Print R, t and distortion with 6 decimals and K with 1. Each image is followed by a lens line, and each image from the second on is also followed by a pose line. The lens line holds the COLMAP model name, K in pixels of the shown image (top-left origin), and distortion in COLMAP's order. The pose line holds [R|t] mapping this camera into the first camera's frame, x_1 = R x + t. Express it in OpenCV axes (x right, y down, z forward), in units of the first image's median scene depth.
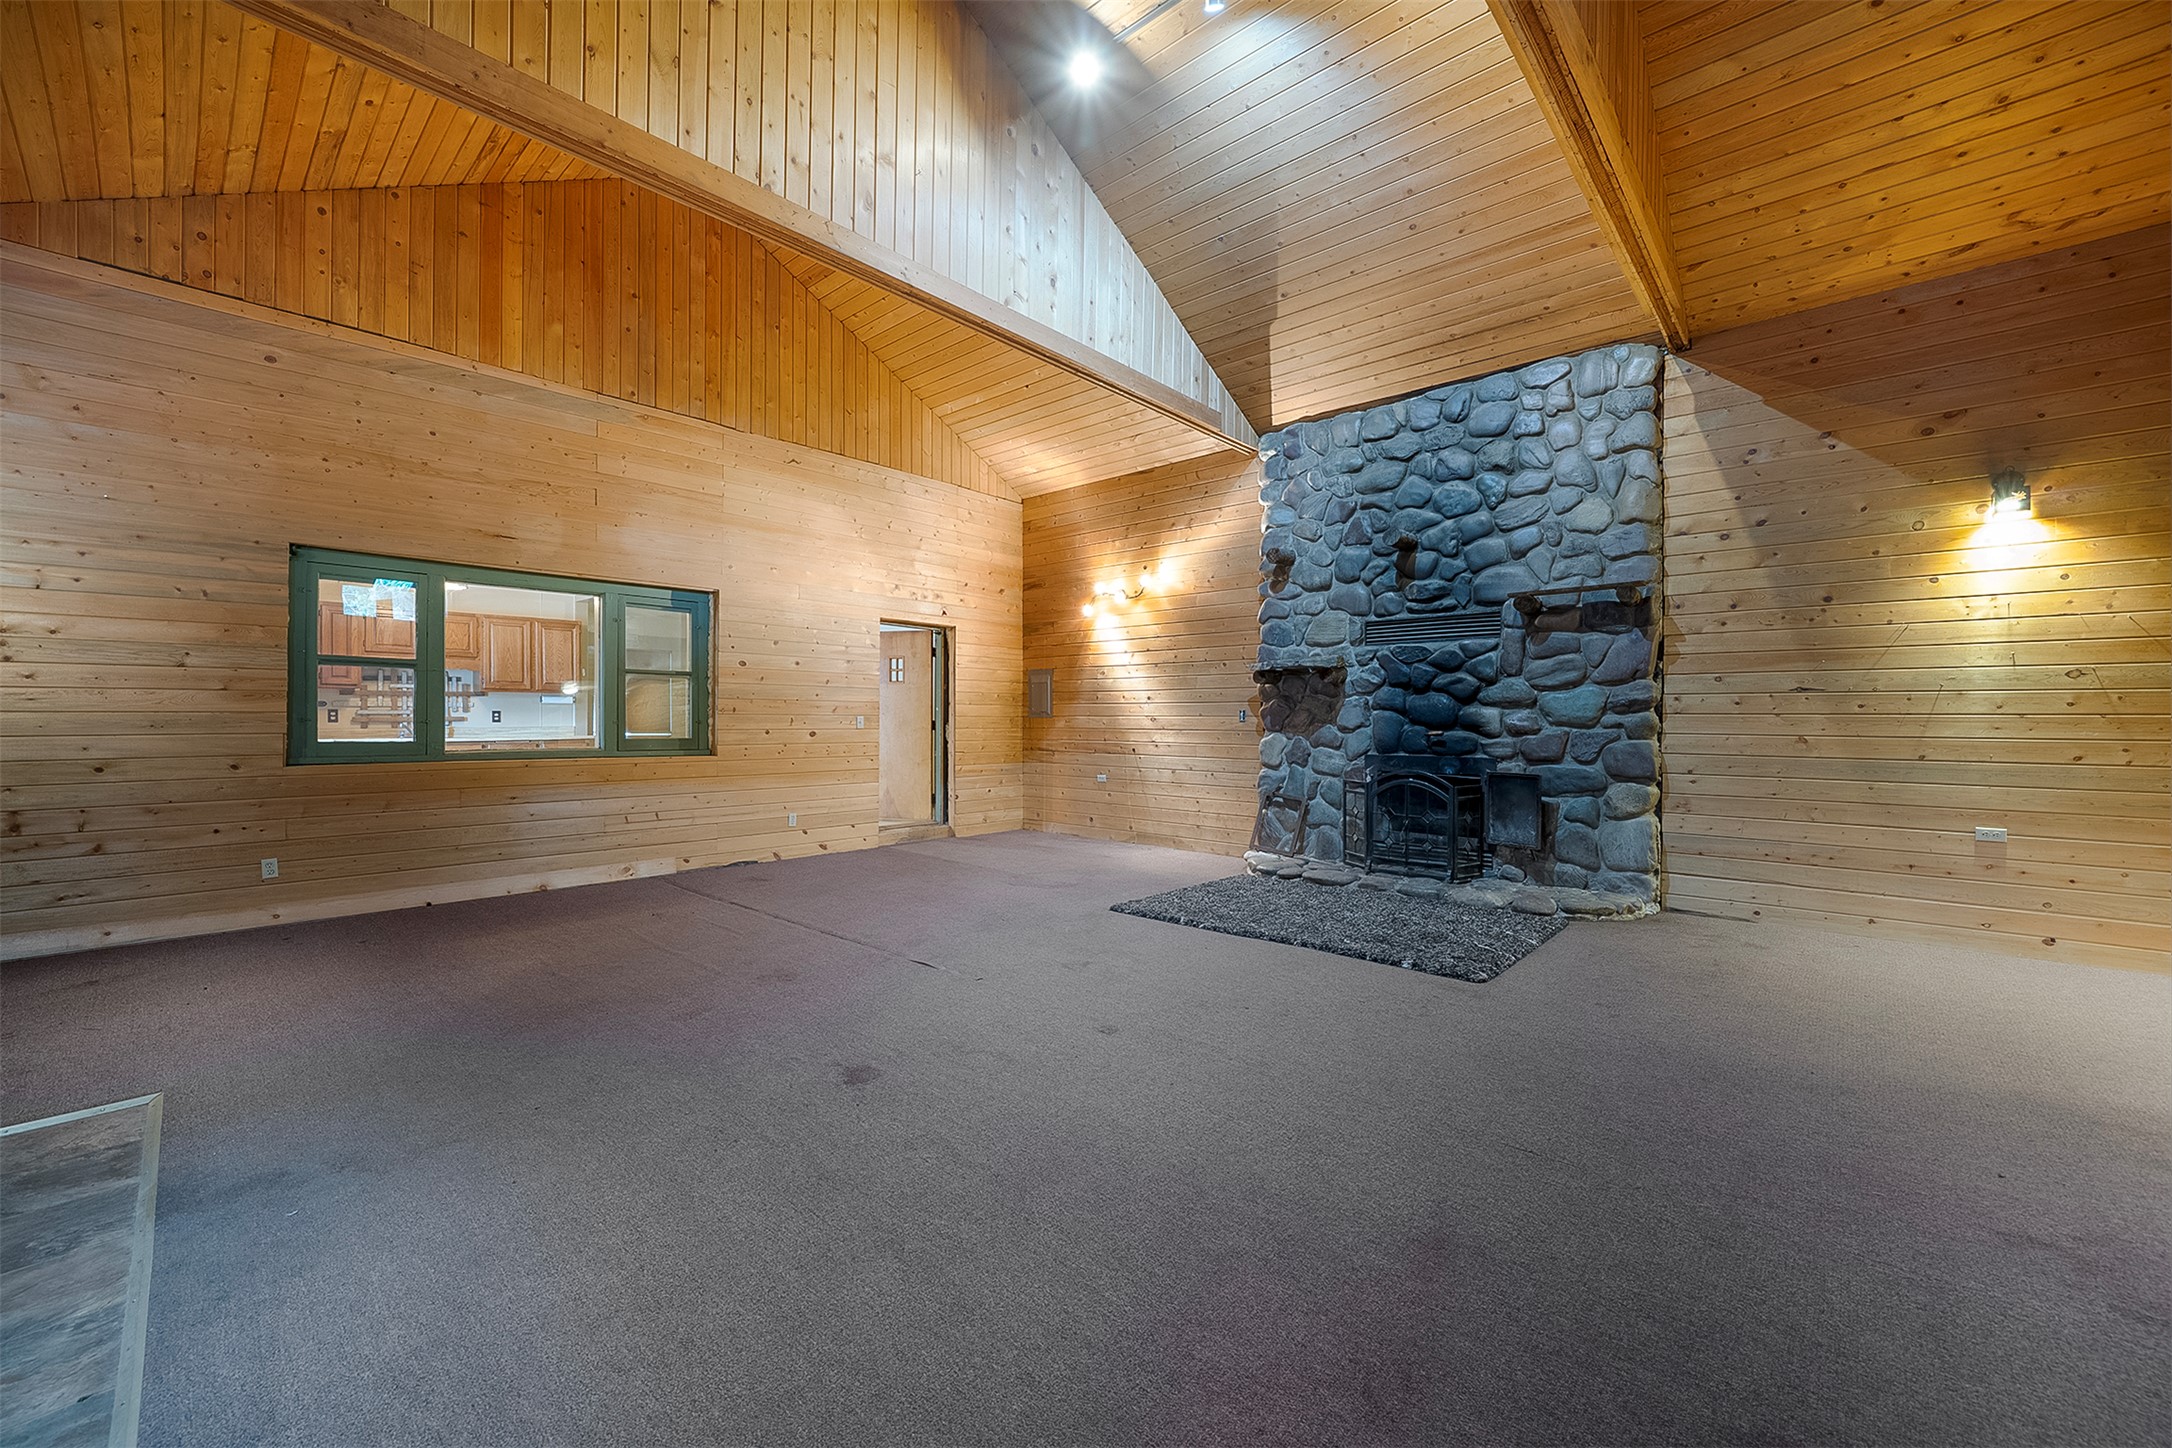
lens RADIAL K [[851.5, 0, 1066.9], [0, 851.5, 725.5], [0, 0, 1]] dist [-0.013642, 0.001095]
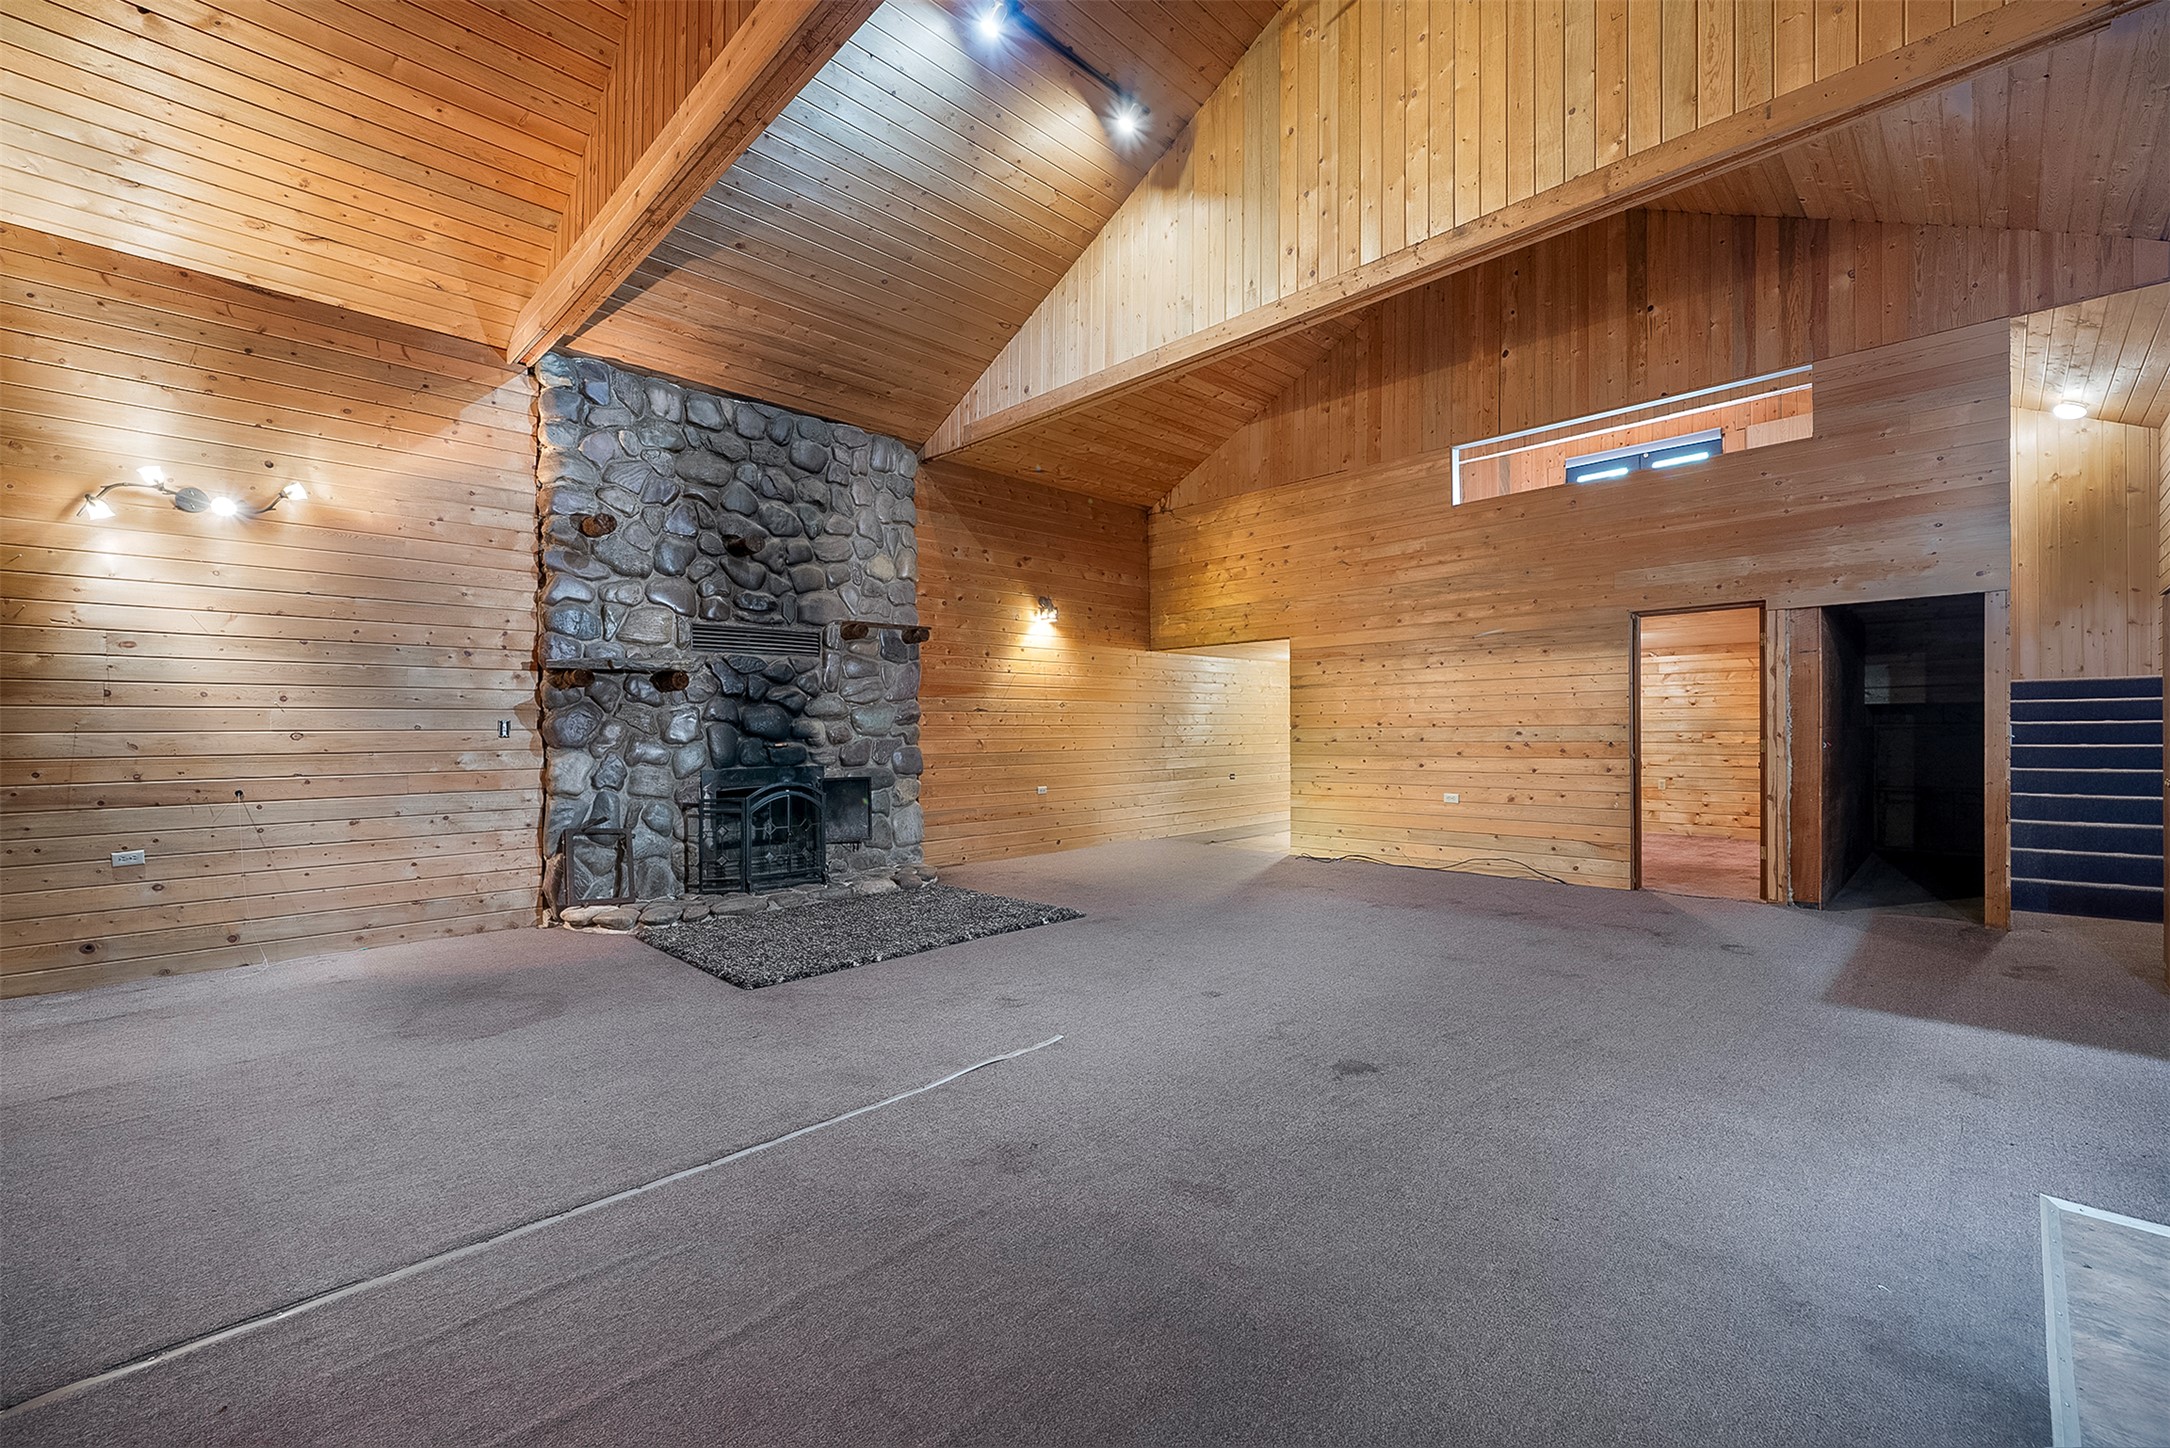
lens RADIAL K [[903.8, 0, 1069.6], [0, 903.8, 729.6], [0, 0, 1]] dist [-0.002772, -0.001375]
pose [[0.044737, -0.003157, 0.998994, -0.634689], [0.016802, 0.999856, 0.002408, -0.005523], [-0.998857, 0.016677, 0.044784, 0.601325]]
